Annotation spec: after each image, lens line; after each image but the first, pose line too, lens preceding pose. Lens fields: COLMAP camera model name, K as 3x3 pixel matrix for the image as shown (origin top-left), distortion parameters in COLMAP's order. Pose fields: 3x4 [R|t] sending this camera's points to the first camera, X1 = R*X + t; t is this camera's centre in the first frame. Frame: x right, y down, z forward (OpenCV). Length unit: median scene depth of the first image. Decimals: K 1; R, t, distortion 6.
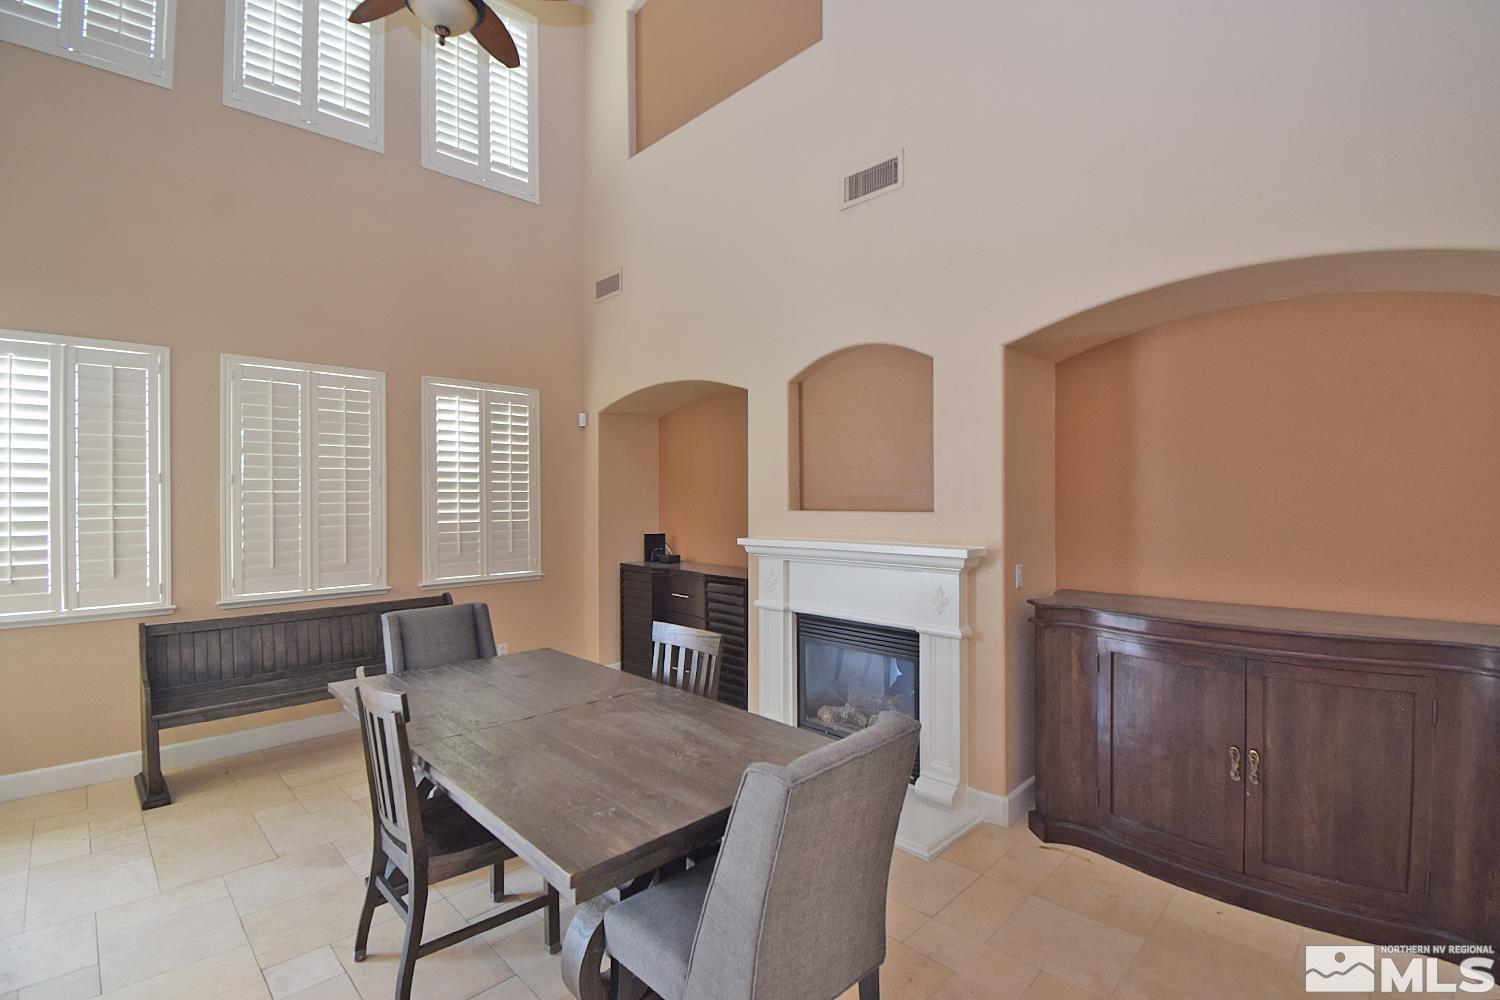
lens RADIAL K [[691.5, 0, 759.8], [0, 691.5, 499.0], [0, 0, 1]] dist [0.002564, 0.000467]
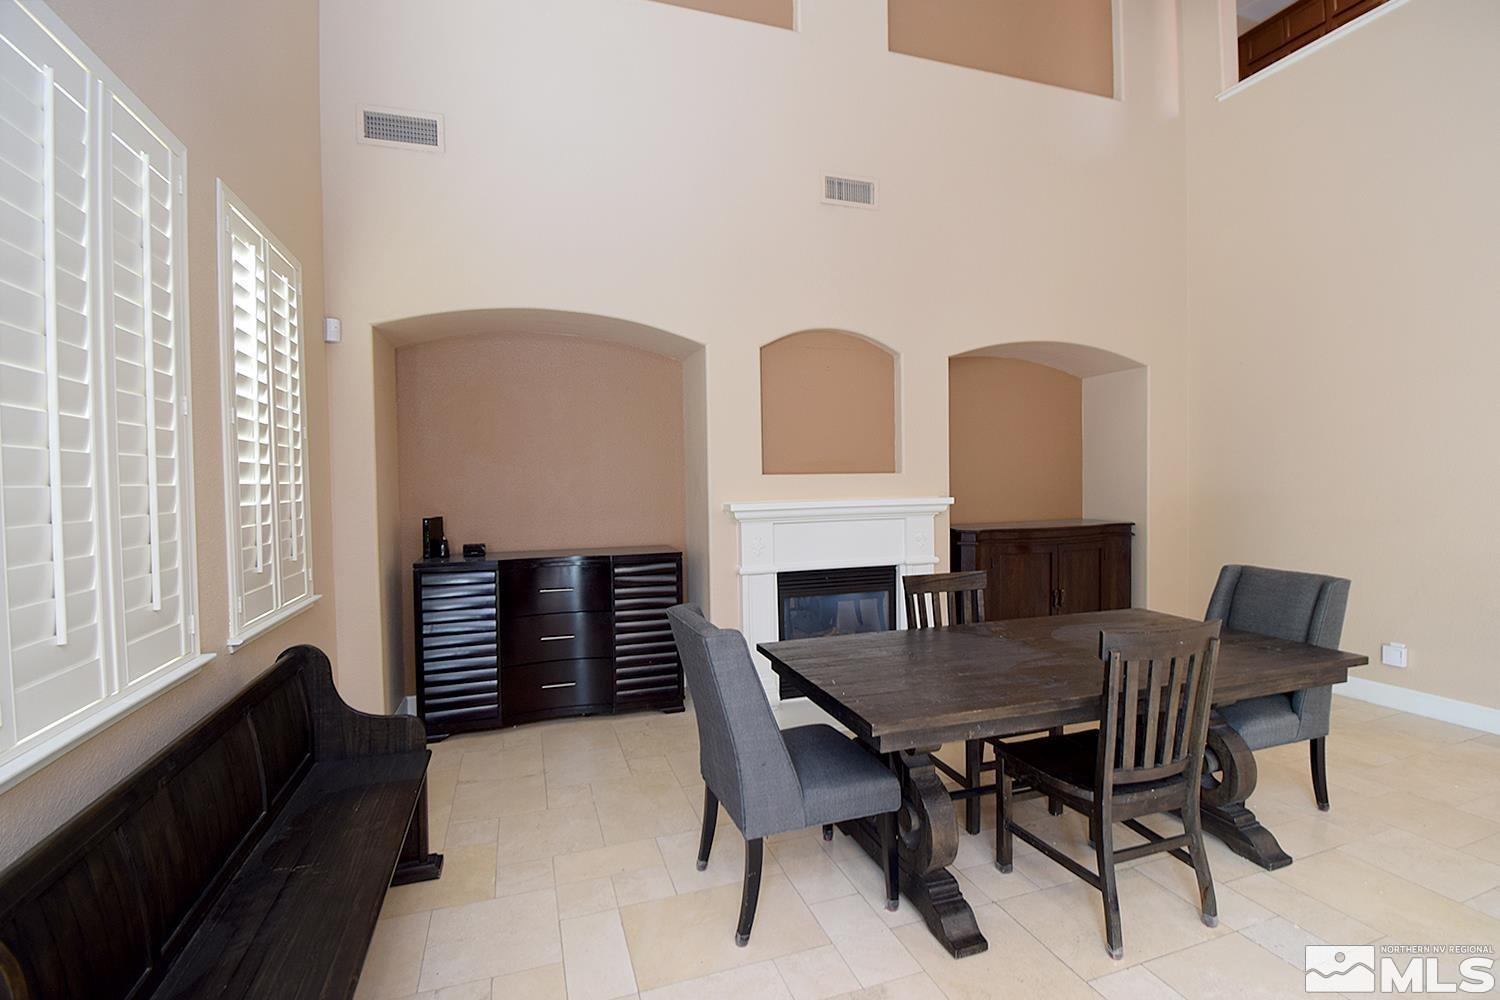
lens RADIAL K [[691.5, 0, 759.8], [0, 691.5, 499.0], [0, 0, 1]] dist [0.002564, 0.000467]
pose [[0.438661, -0.024683, 0.898314, -0.938555], [0.009128, 0.999694, 0.023011, 0.030654], [-0.898606, -0.001894, 0.438752, 0.602941]]
